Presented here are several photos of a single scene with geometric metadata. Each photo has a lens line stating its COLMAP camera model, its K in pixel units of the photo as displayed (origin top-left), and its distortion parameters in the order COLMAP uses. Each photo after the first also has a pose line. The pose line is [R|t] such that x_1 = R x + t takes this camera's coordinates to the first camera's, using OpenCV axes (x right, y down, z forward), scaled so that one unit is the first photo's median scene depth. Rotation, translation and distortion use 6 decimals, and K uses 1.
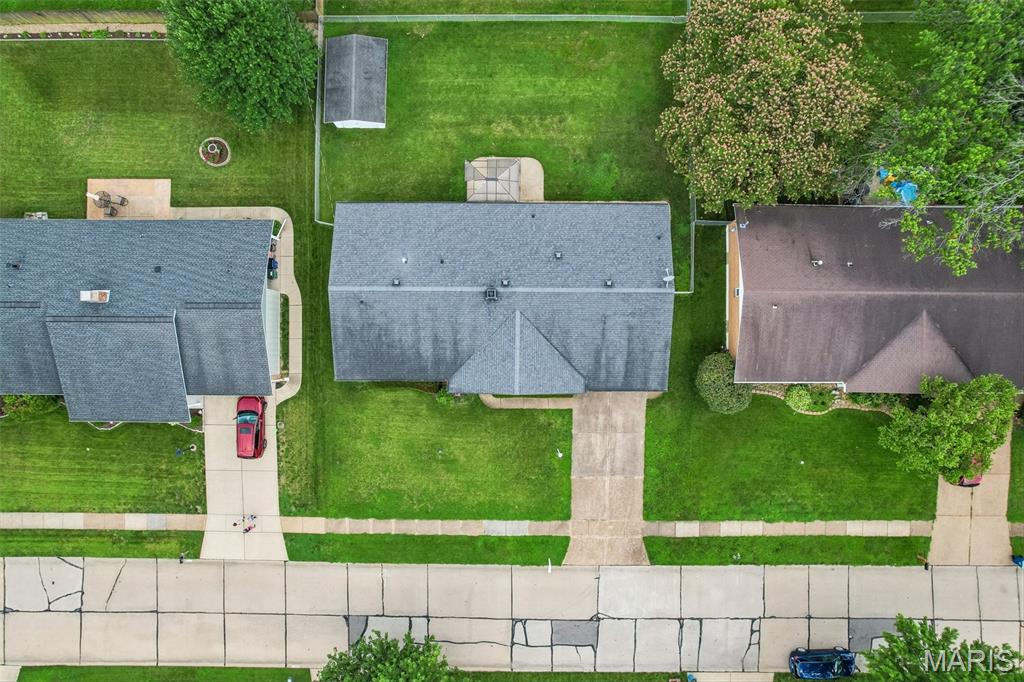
lens RADIAL K [[656.4, 0, 512.0], [0, 656.4, 341.0], [0, 0, 1]] dist [-0.074854, 0.065222]
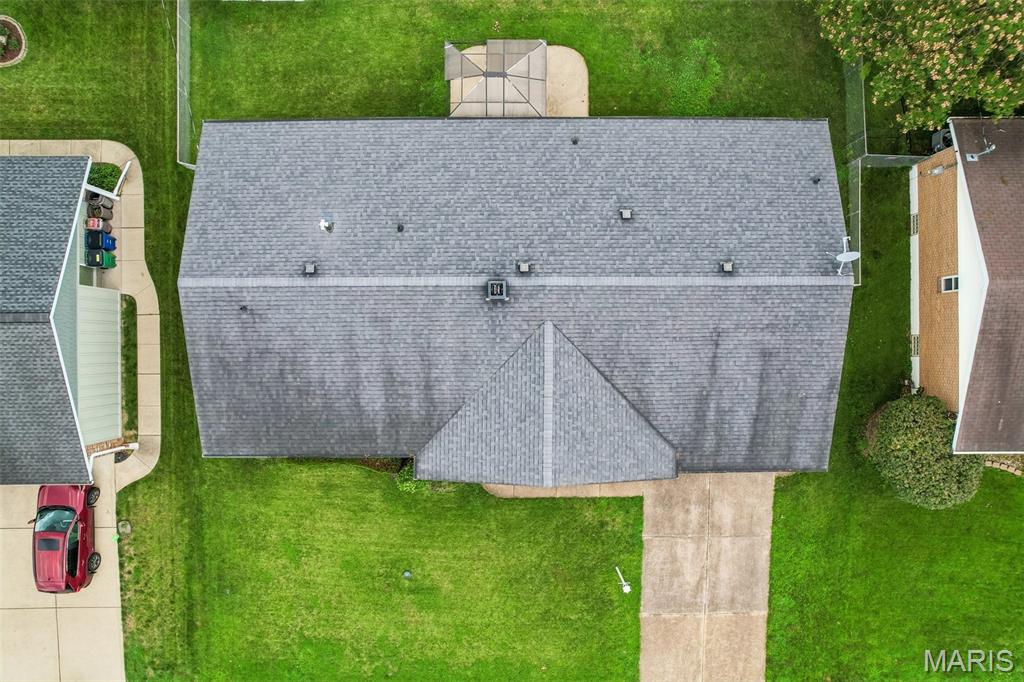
lens RADIAL K [[656.5, 0, 512.0], [0, 656.5, 341.0], [0, 0, 1]] dist [-0.084041, 0.064744]
pose [[0.999961, -0.008779, 0.001285, -0.018808], [0.008782, 0.999959, -0.002333, -0.028046], [-0.001264, 0.002344, 0.999996, 0.444907]]
